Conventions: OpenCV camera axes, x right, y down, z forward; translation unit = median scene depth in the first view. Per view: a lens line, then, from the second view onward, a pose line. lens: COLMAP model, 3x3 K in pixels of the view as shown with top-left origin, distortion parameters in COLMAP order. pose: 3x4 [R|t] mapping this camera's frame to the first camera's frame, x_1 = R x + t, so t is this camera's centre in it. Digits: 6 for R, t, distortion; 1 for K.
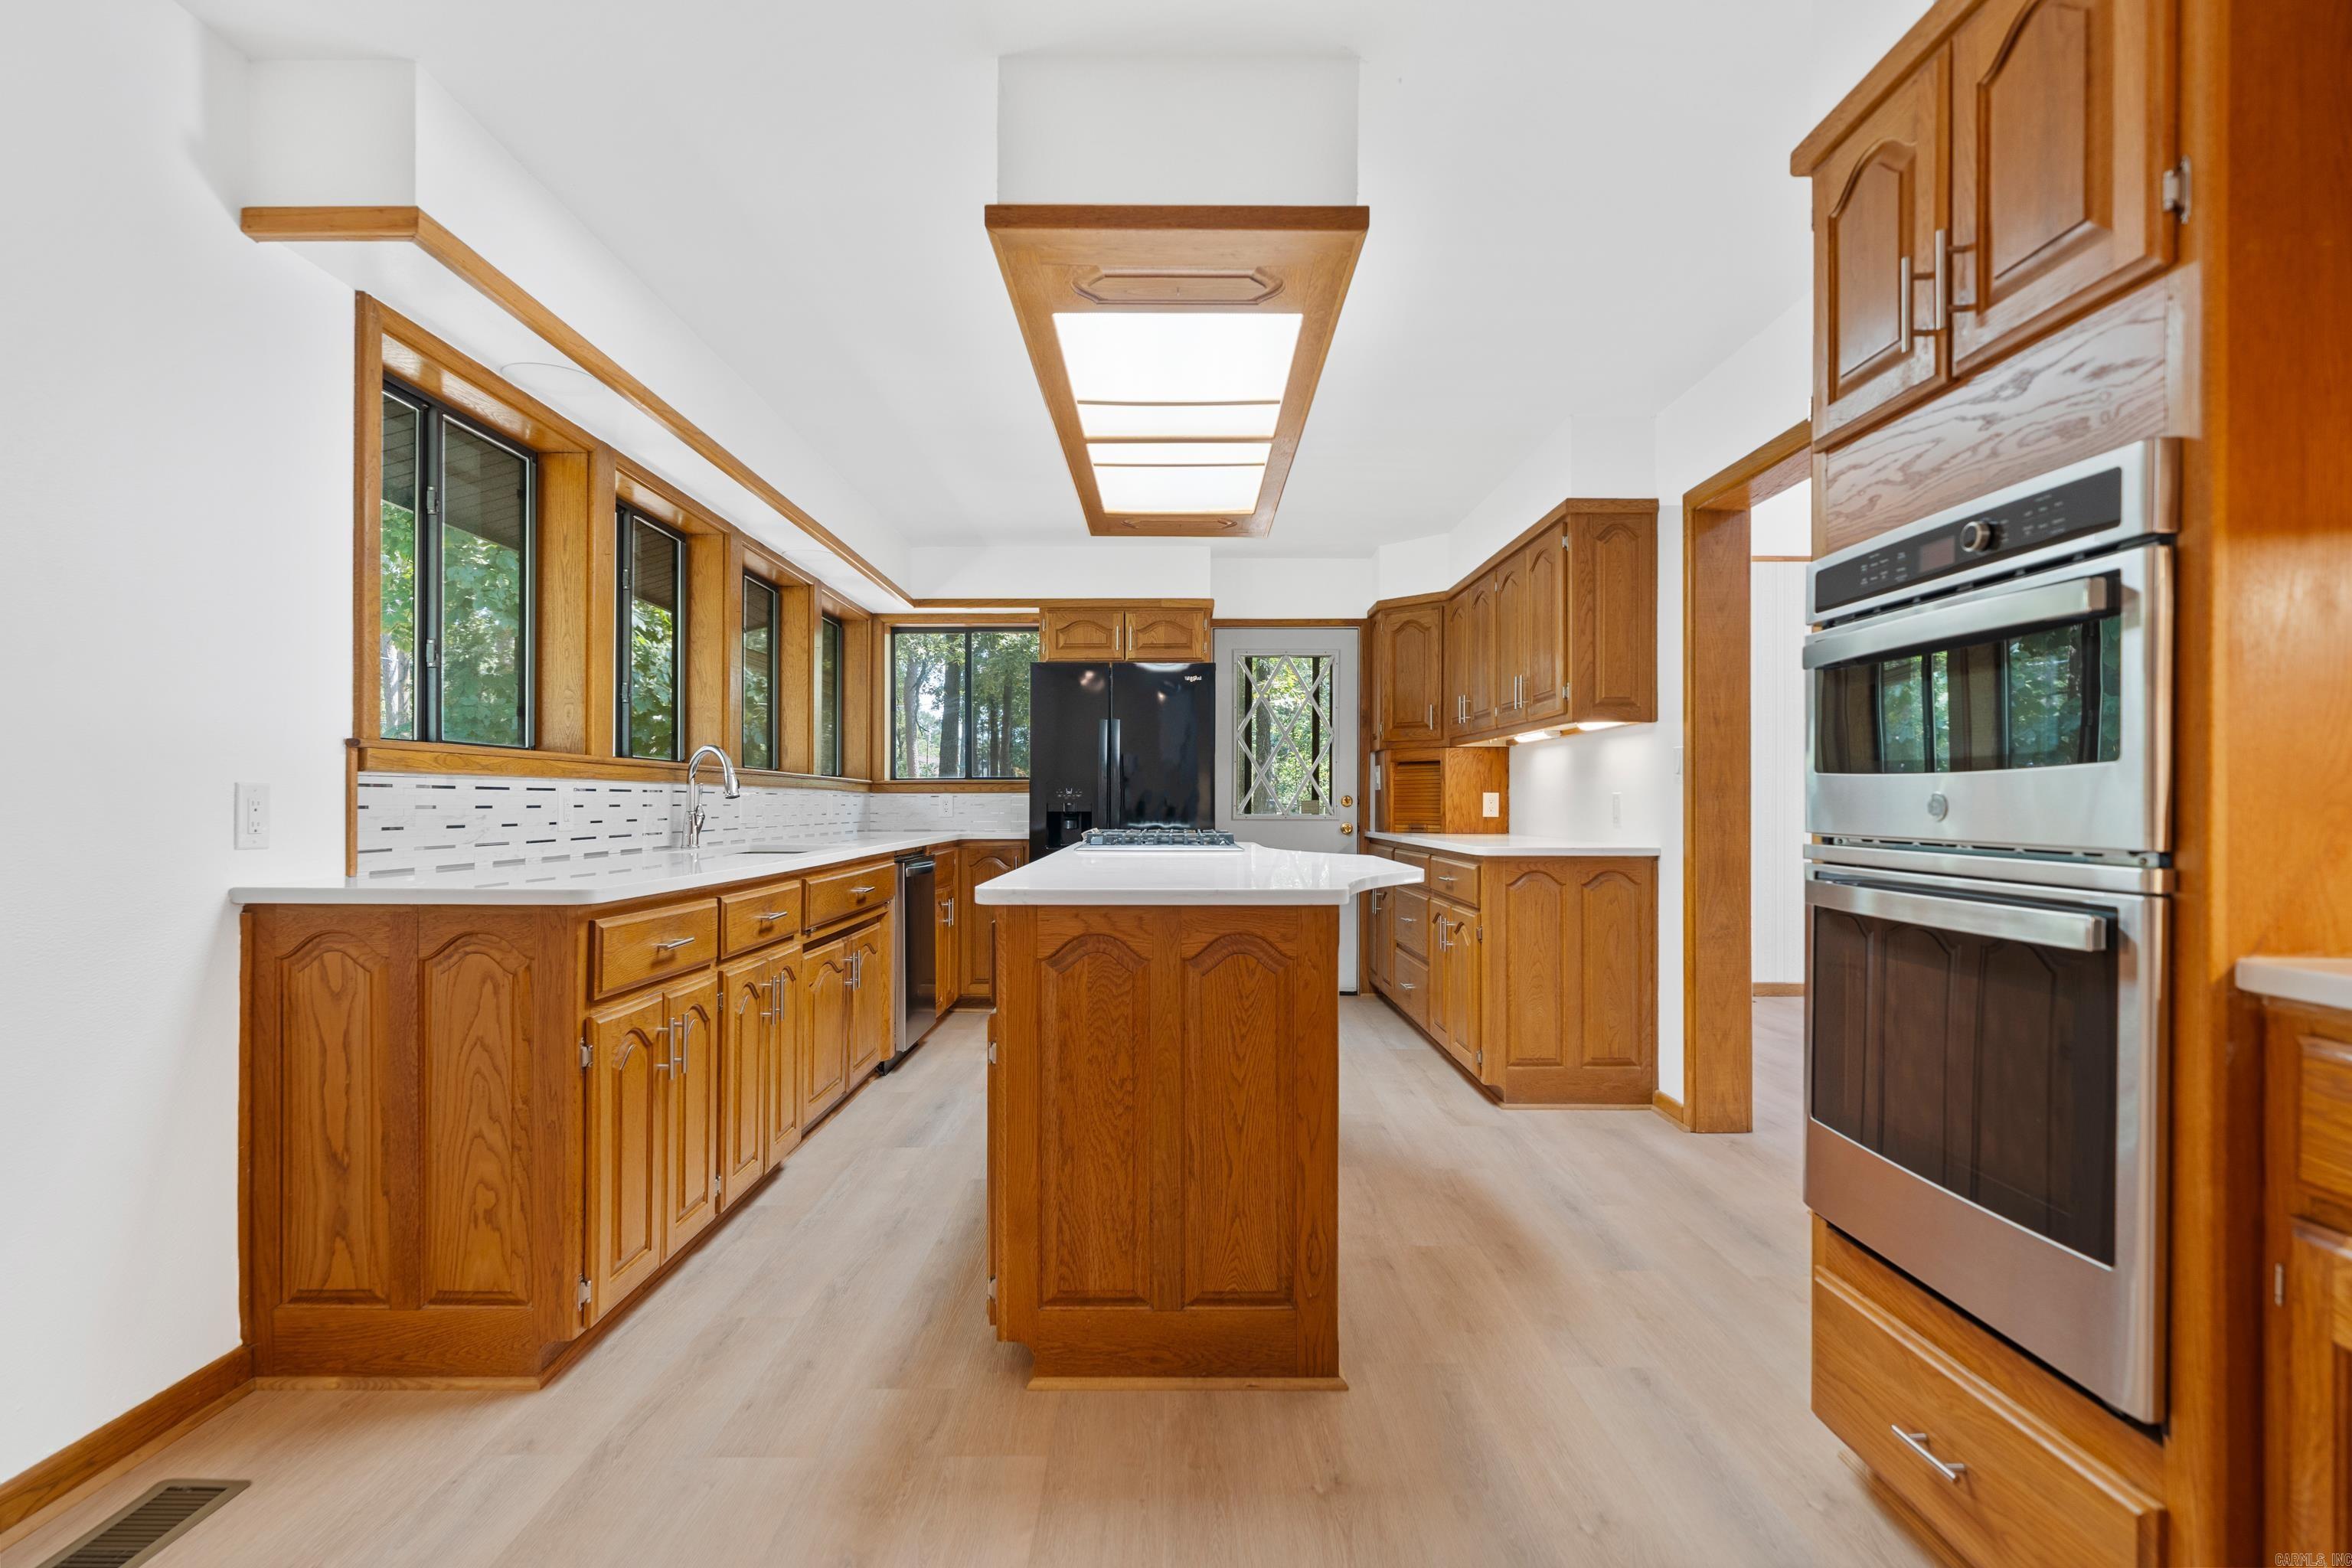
lens RADIAL K [[1175.8, 0, 1179.1], [0, 1175.8, 805.1], [0, 0, 1]] dist [0.001044, 0.002128]
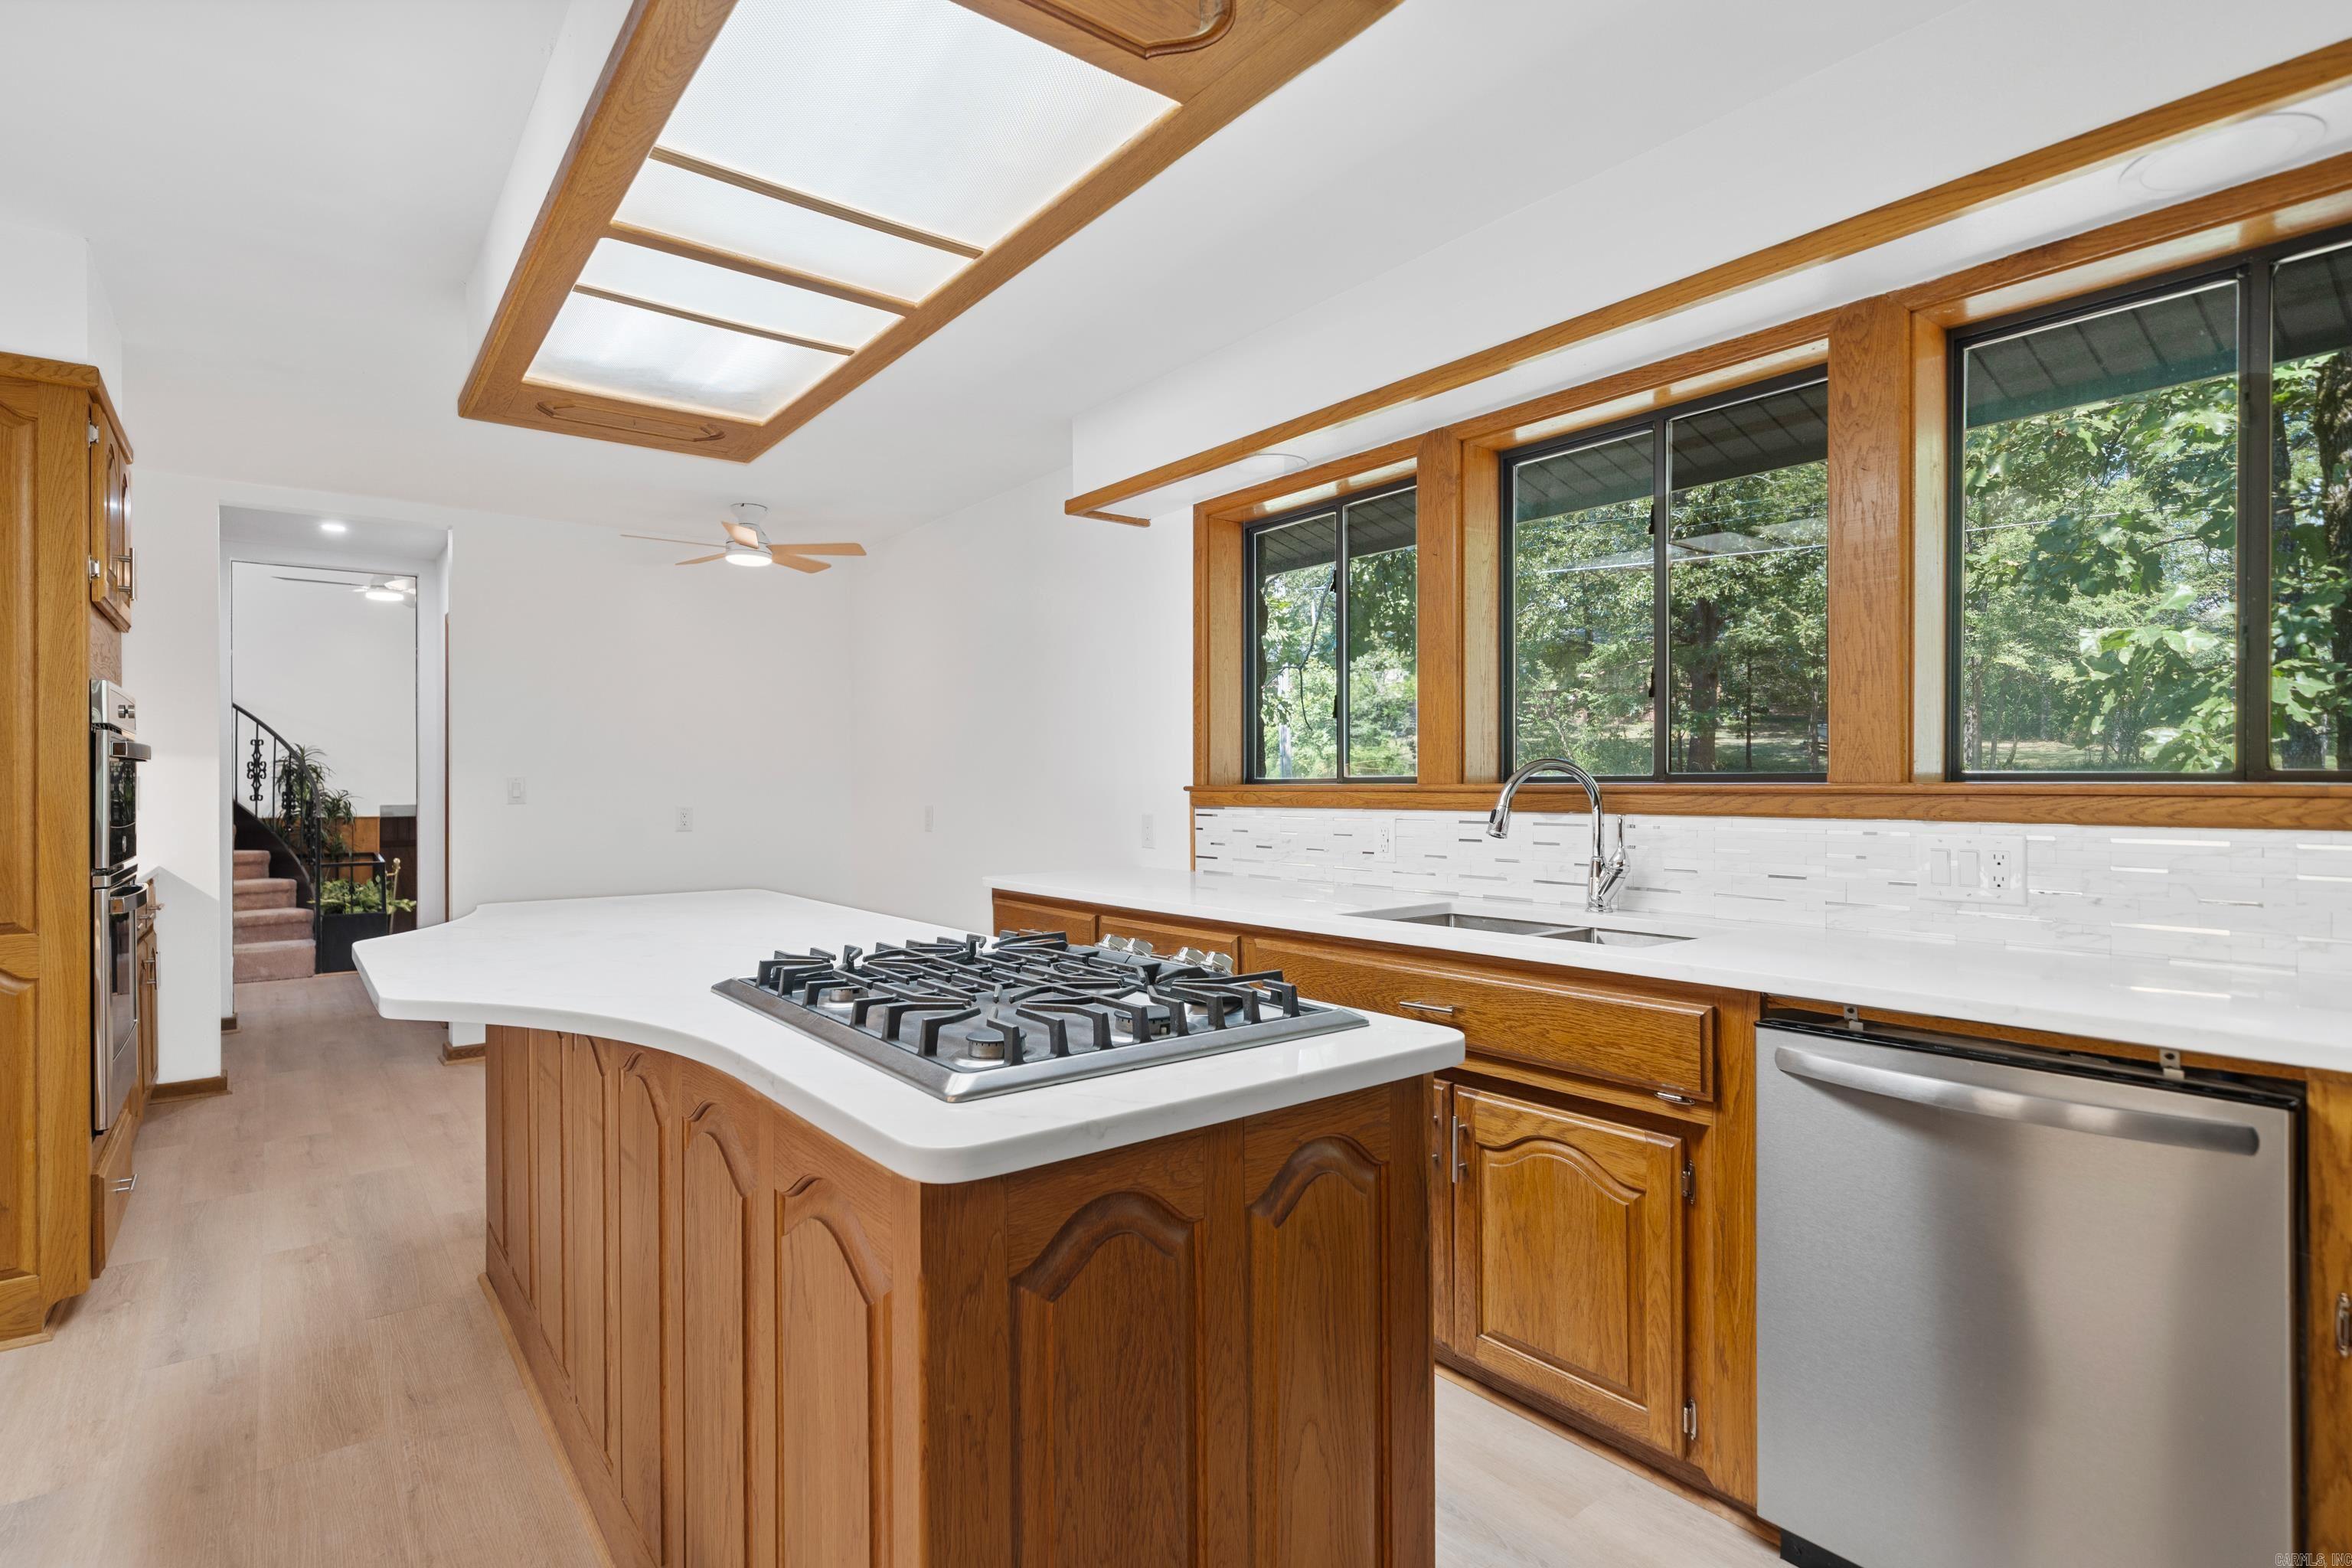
lens RADIAL K [[1175.8, 0, 1174.6], [0, 1175.8, 788.8], [0, 0, 1]] dist [0.001044, 0.002128]
pose [[-0.797879, 0.000652, -0.602818, 0.308583], [-0.002516, 0.999987, 0.004412, -0.064516], [0.602813, 0.005037, -0.797867, 2.458989]]
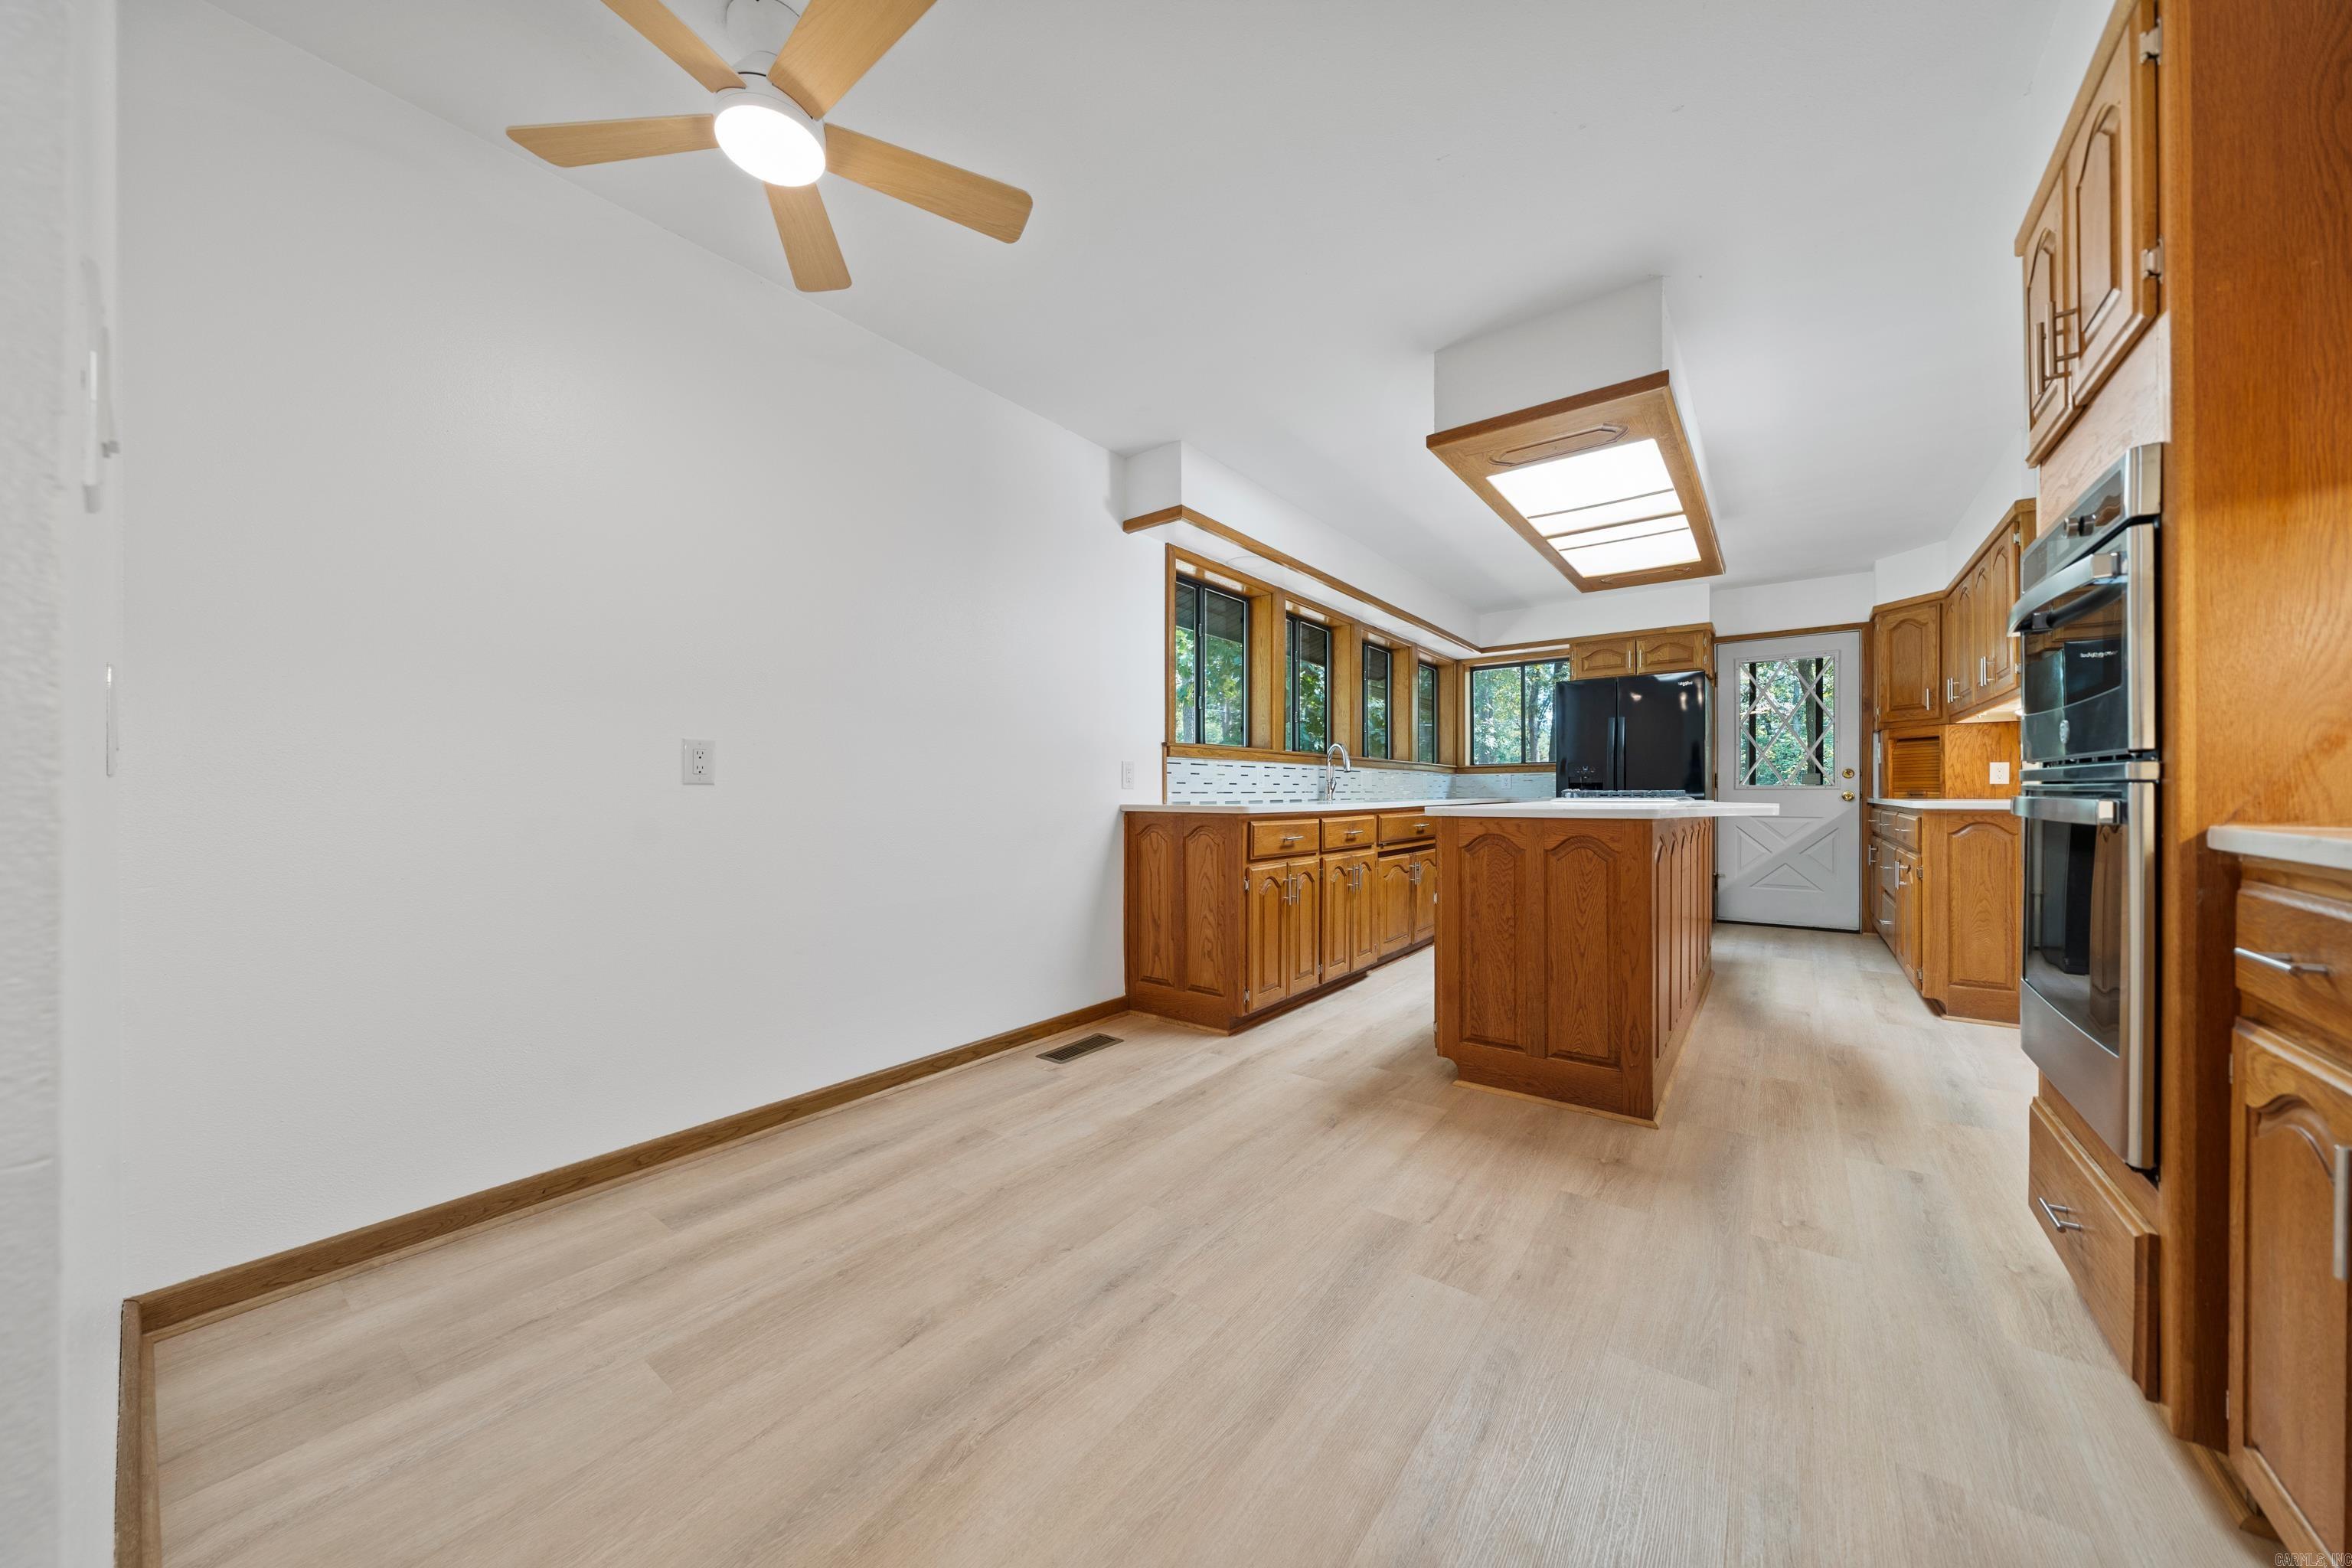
lens RADIAL K [[804.4, 0, 1185.2], [0, 804.4, 794.4], [0, 0, 1]] dist [-0.004657, -0.000218]
pose [[0.797713, -0.003836, -0.603026, 0.278541], [0.003718, 0.999992, -0.001443, 0.049332], [0.603026, -0.001091, 0.797721, -0.223189]]
